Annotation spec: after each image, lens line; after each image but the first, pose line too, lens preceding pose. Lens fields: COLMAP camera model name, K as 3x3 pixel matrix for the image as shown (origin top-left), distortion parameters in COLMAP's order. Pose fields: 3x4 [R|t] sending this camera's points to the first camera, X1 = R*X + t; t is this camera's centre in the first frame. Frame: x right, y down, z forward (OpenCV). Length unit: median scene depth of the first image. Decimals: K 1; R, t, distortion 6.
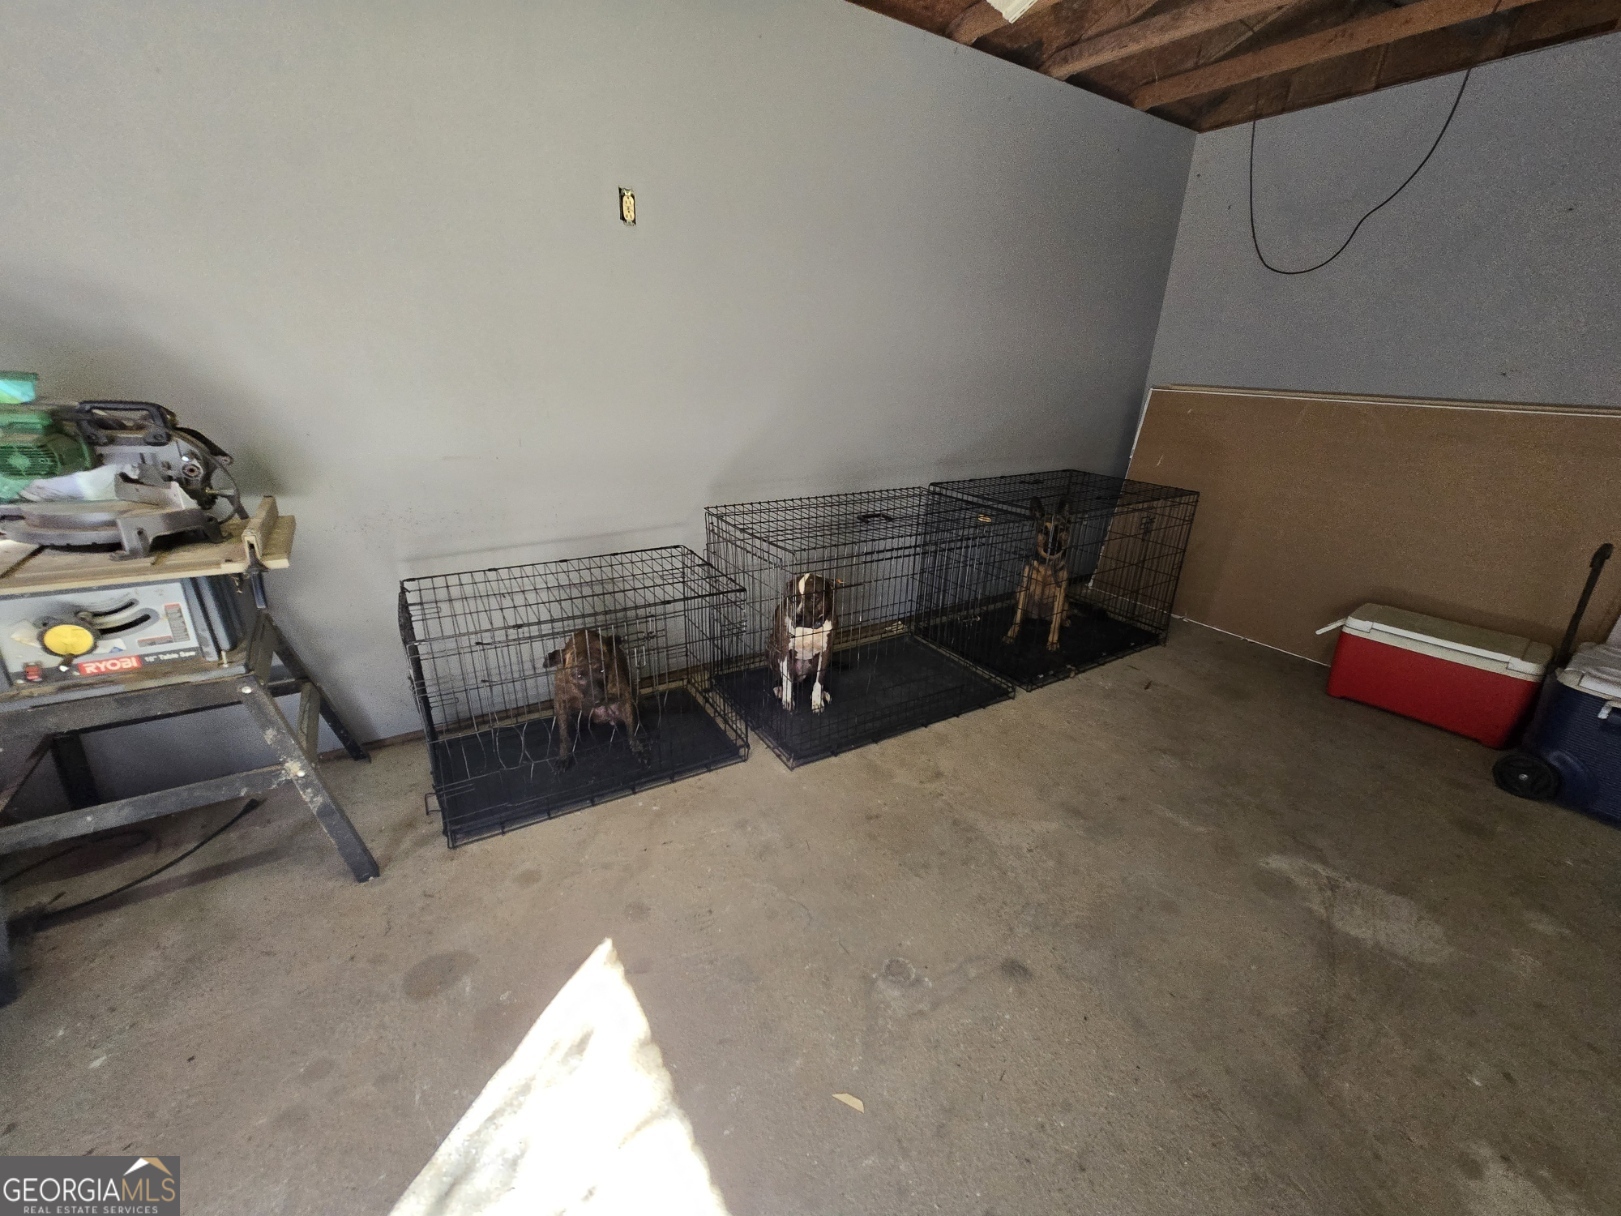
lens RADIAL K [[650.5, 0, 814.6], [0, 650.5, 613.8], [0, 0, 1]] dist [-0.002381, -0.000993]
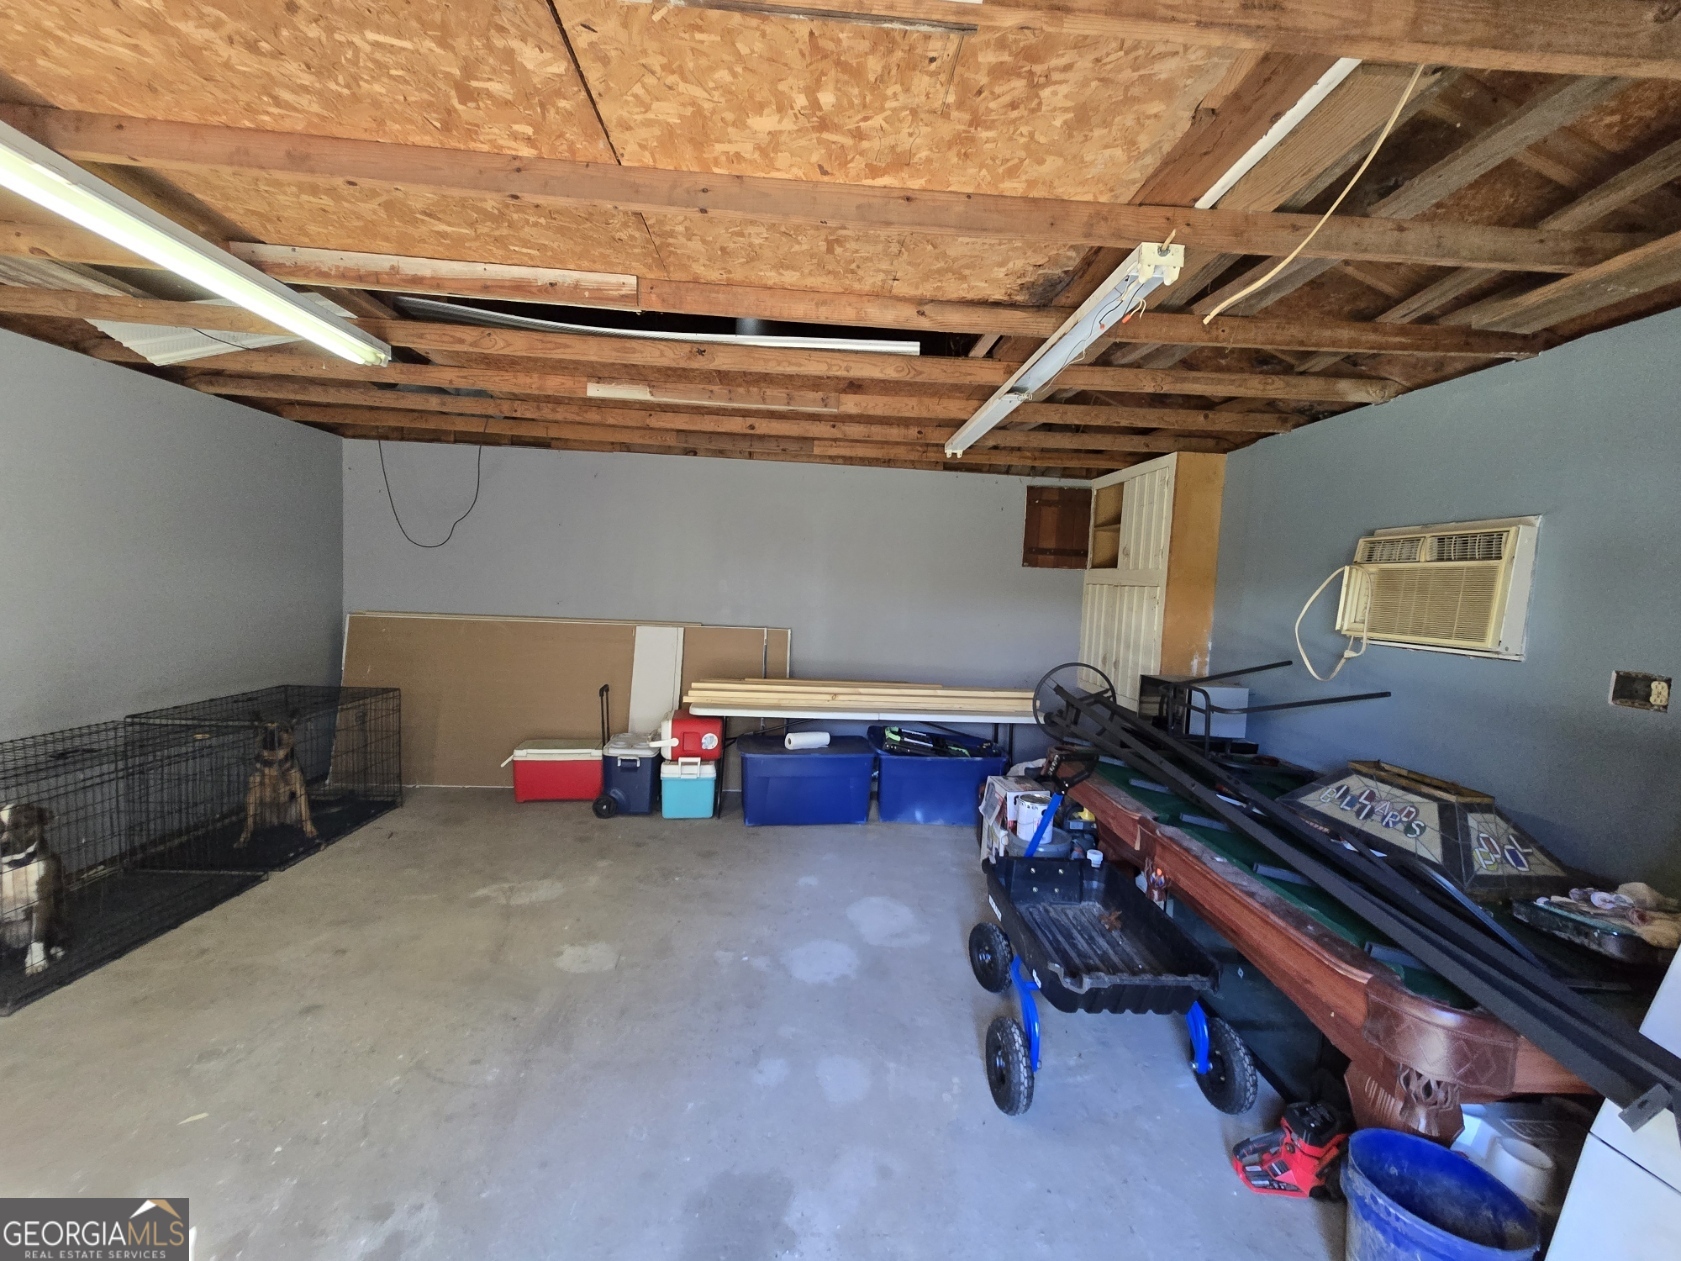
lens RADIAL K [[674.5, 0, 848.6], [0, 674.5, 632.2], [0, 0, 1]] dist [-0.002381, -0.000993]
pose [[0.481383, -0.066889, 0.873954, -0.213735], [0.293970, 0.951654, -0.089086, 0.118881], [-0.825743, 0.299801, 0.477773, -0.562904]]
